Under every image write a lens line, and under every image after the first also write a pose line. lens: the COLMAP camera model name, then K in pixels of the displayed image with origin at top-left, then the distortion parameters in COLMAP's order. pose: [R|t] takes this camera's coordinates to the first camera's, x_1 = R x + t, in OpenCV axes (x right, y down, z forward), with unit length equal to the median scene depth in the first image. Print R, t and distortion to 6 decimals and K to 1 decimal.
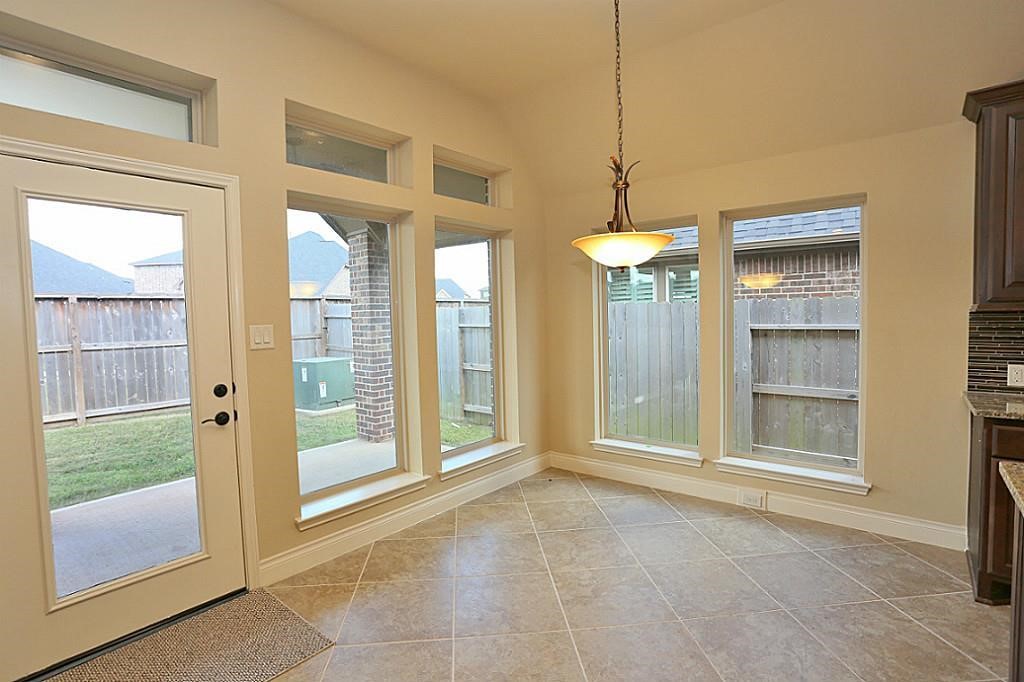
lens RADIAL K [[500.1, 0, 502.7], [0, 500.1, 341.0], [0, 0, 1]] dist [-0.072828, 0.029727]
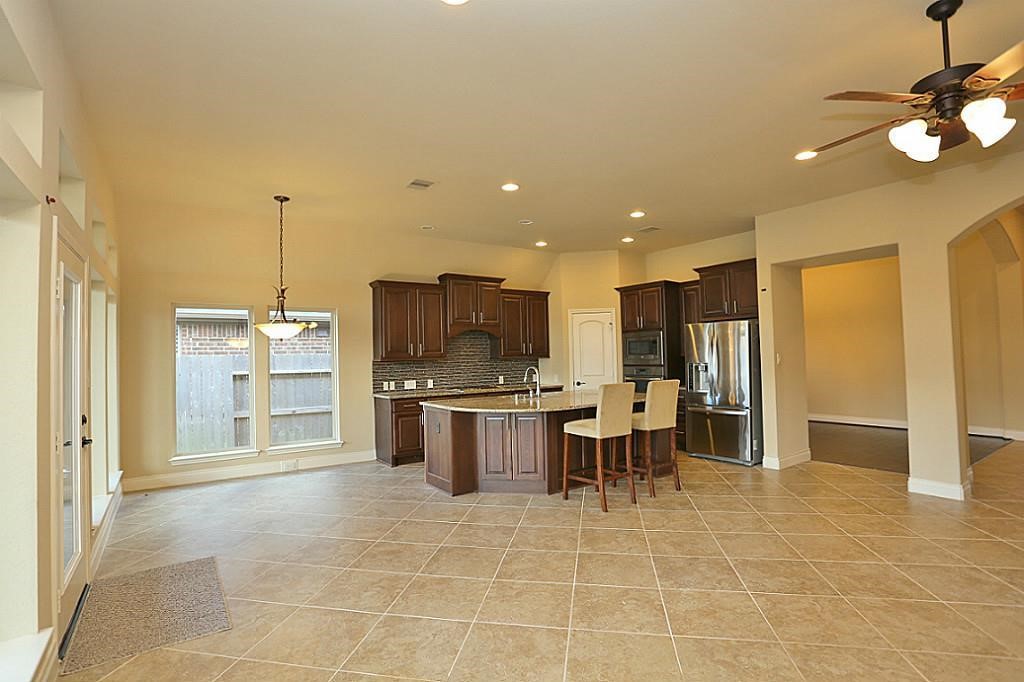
lens RADIAL K [[500.1, 0, 502.8], [0, 500.1, 335.3], [0, 0, 1]] dist [-0.072828, 0.029727]
pose [[0.268663, 0.057387, 0.961523, -1.027227], [0.065620, 0.994814, -0.077709, 0.036405], [-0.960997, 0.083973, 0.263504, -0.271302]]
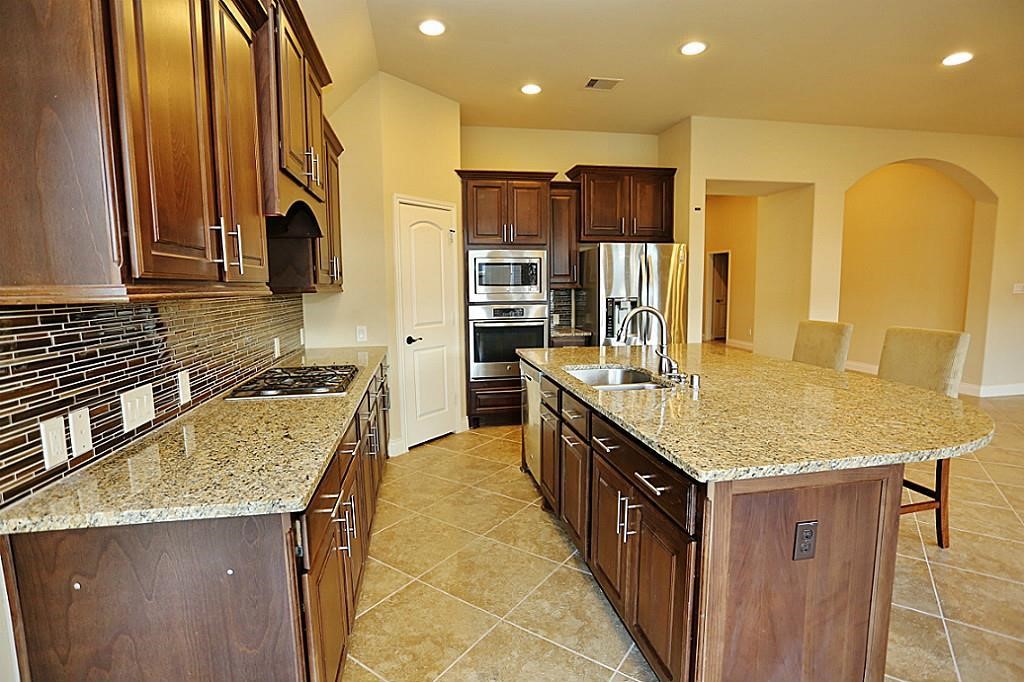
lens RADIAL K [[500.1, 0, 506.7], [0, 500.1, 339.9], [0, 0, 1]] dist [-0.072828, 0.029727]
pose [[-0.761528, -0.038266, 0.647002, 0.314734], [0.064458, 0.988835, 0.134350, -0.044771], [-0.644919, 0.144016, -0.750559, 0.759827]]
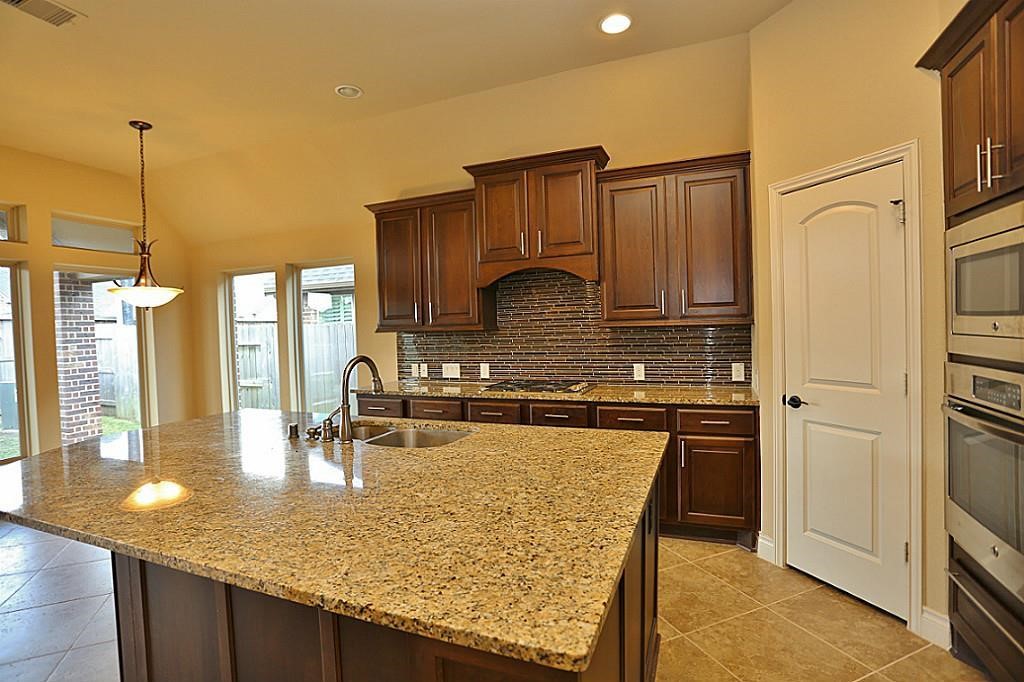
lens RADIAL K [[500.1, 0, 507.4], [0, 500.1, 343.0], [0, 0, 1]] dist [-0.072828, 0.029727]
pose [[0.953145, -0.015389, 0.302123, 0.618265], [0.023387, 0.999465, -0.022873, 0.017535], [-0.301610, 0.028867, 0.952994, -0.567092]]
